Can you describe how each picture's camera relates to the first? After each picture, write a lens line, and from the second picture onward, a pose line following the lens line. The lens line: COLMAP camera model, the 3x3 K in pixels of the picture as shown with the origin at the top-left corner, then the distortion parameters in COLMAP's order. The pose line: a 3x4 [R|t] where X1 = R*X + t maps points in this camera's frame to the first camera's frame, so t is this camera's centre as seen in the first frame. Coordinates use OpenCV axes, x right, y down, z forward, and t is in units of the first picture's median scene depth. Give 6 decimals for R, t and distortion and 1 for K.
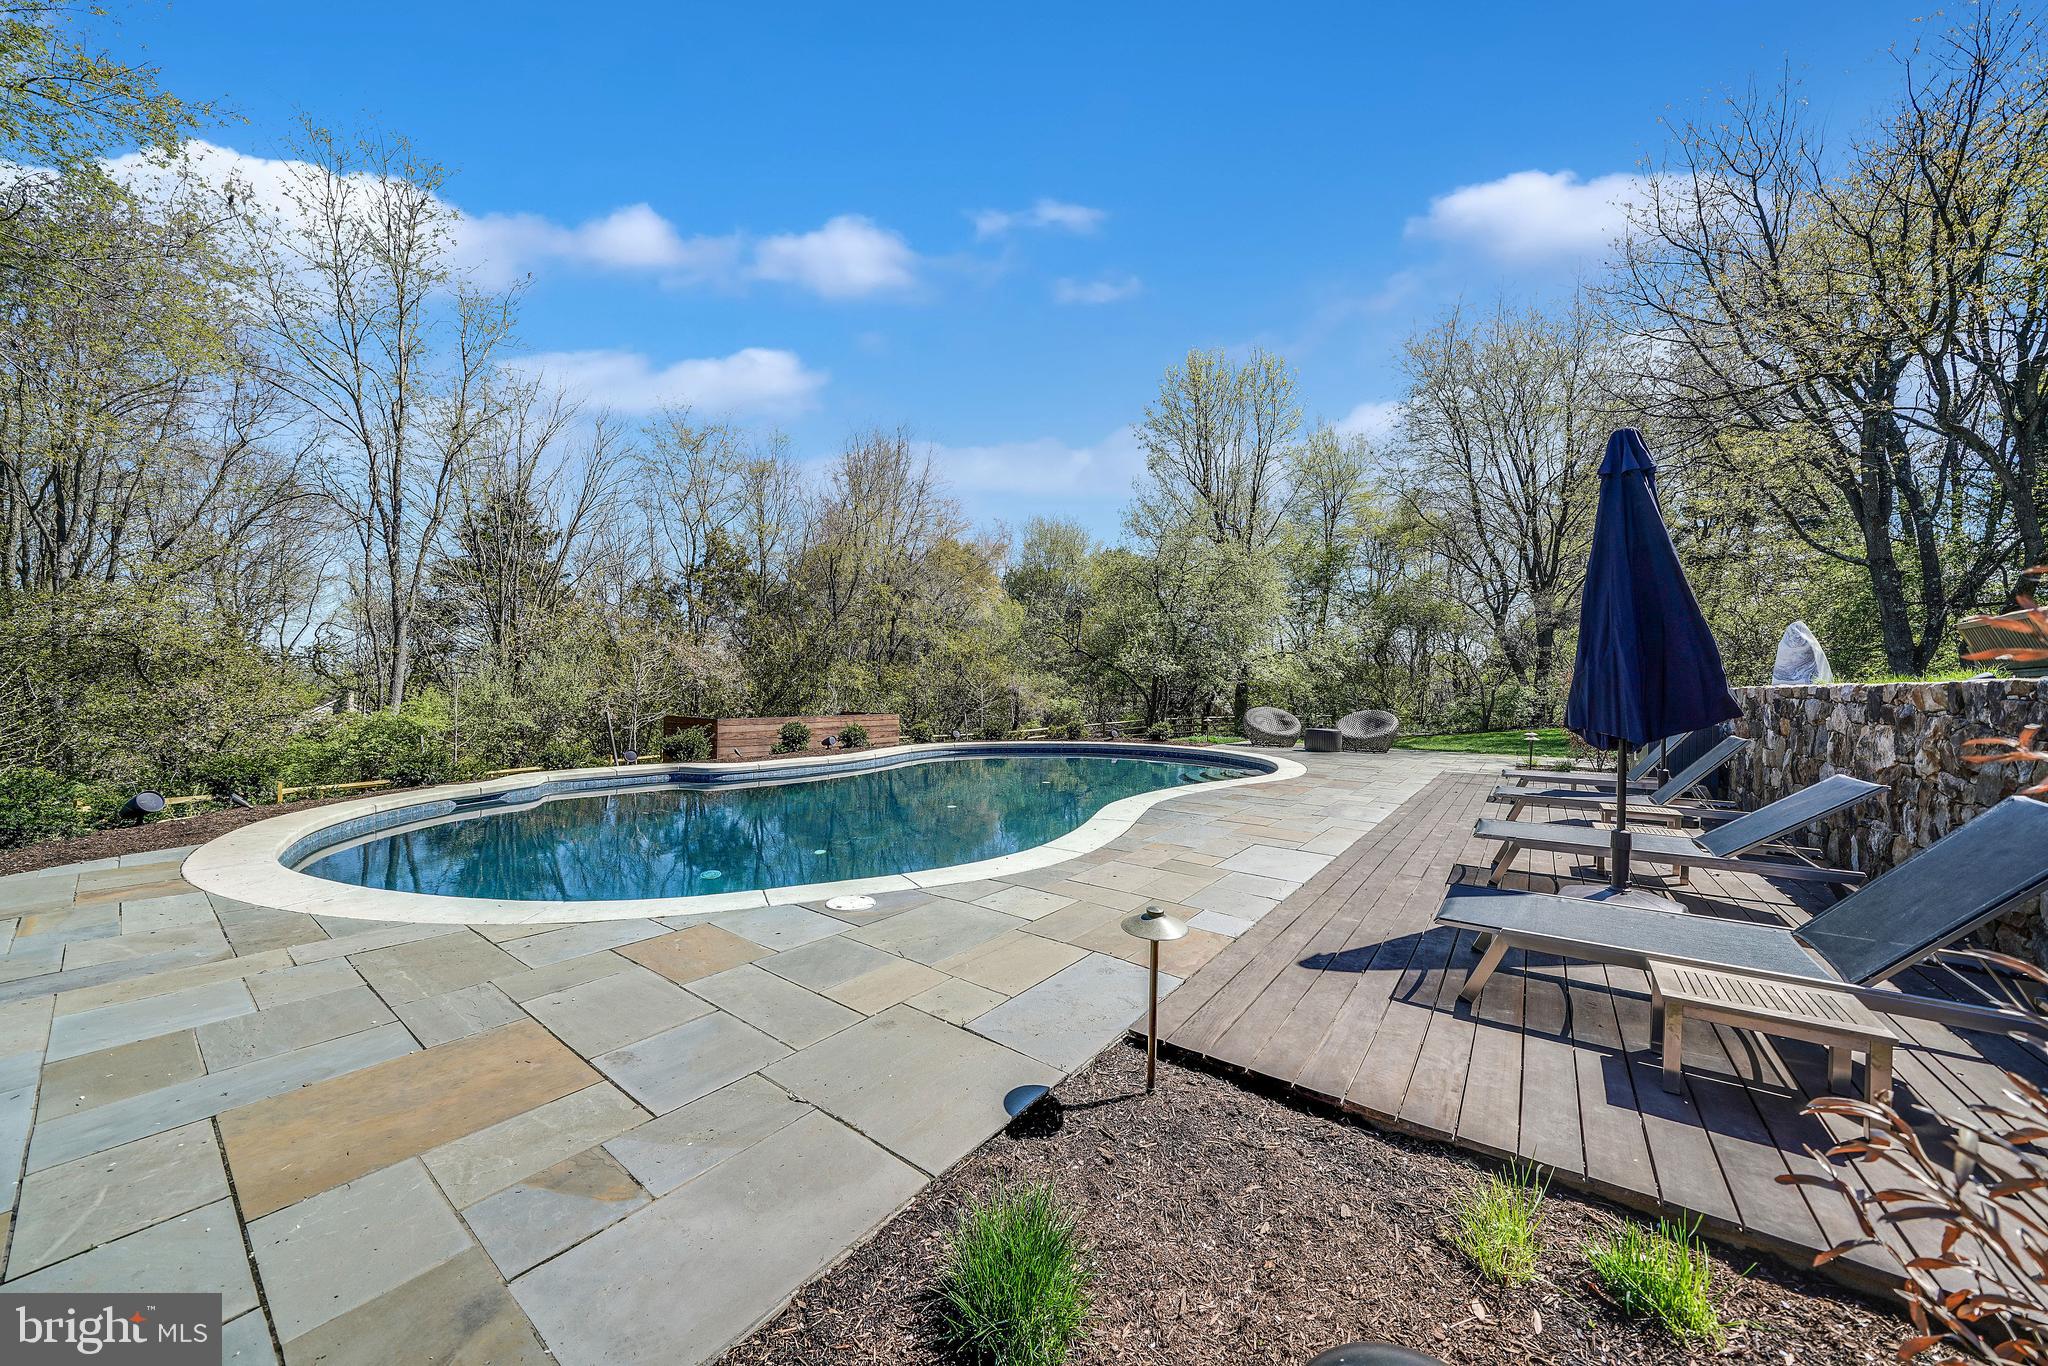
lens RADIAL K [[701.8, 0, 1027.0], [0, 701.8, 683.5], [0, 0, 1]] dist [-0.018679, 0.000455]
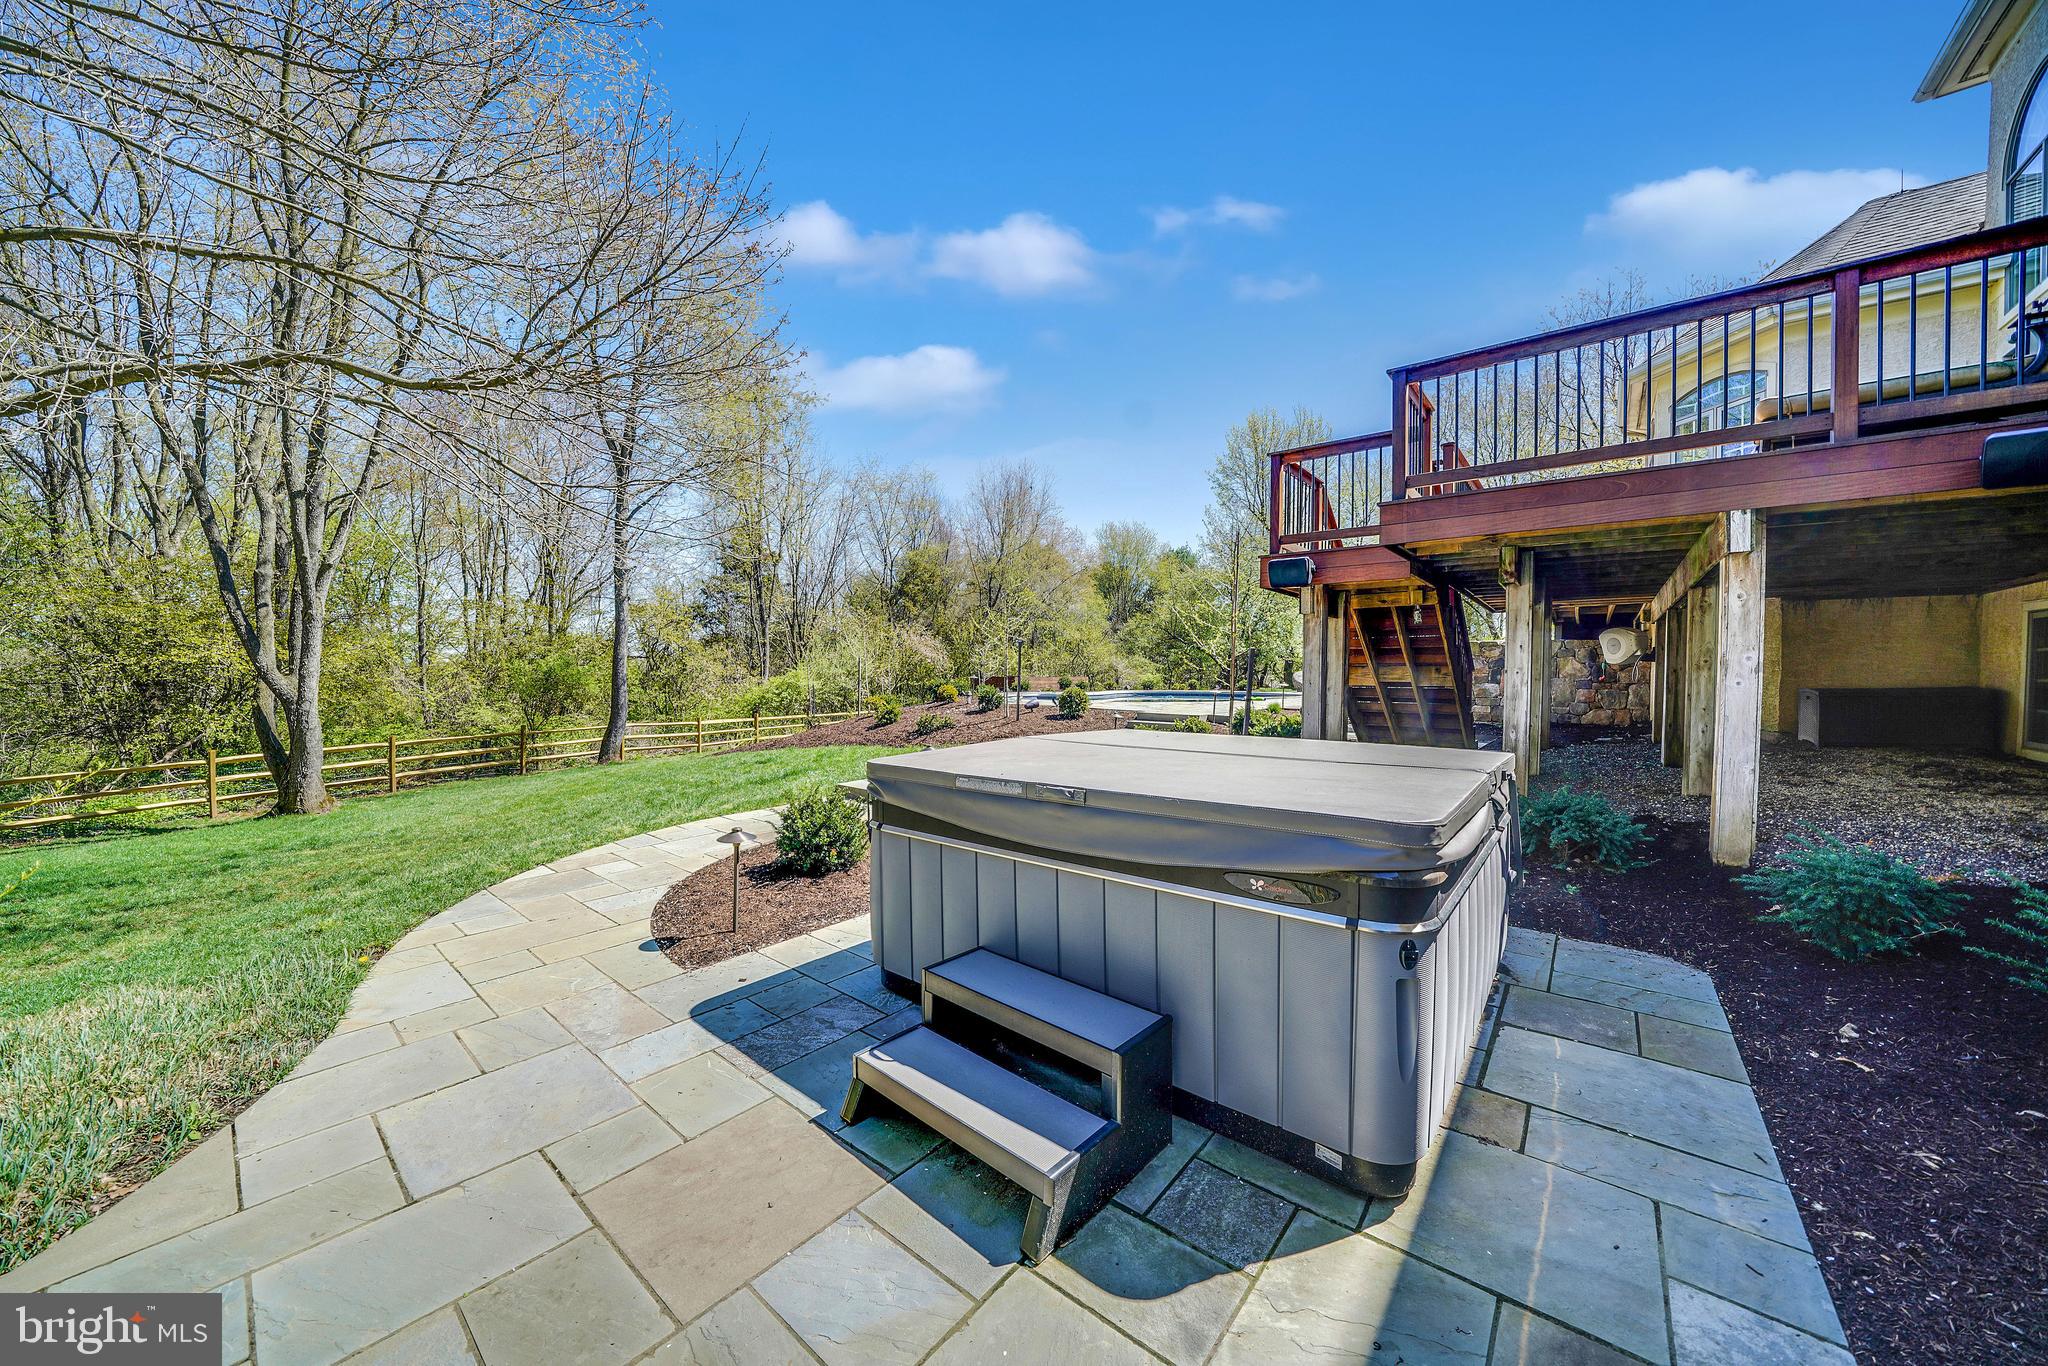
lens RADIAL K [[701.8, 0, 1025.2], [0, 701.8, 682.7], [0, 0, 1]] dist [-0.018679, 0.000455]
pose [[0.998710, -0.001554, -0.050747, -0.144942], [0.002637, 0.999770, 0.021292, 0.010578], [0.050702, -0.021399, 0.998485, -0.412592]]
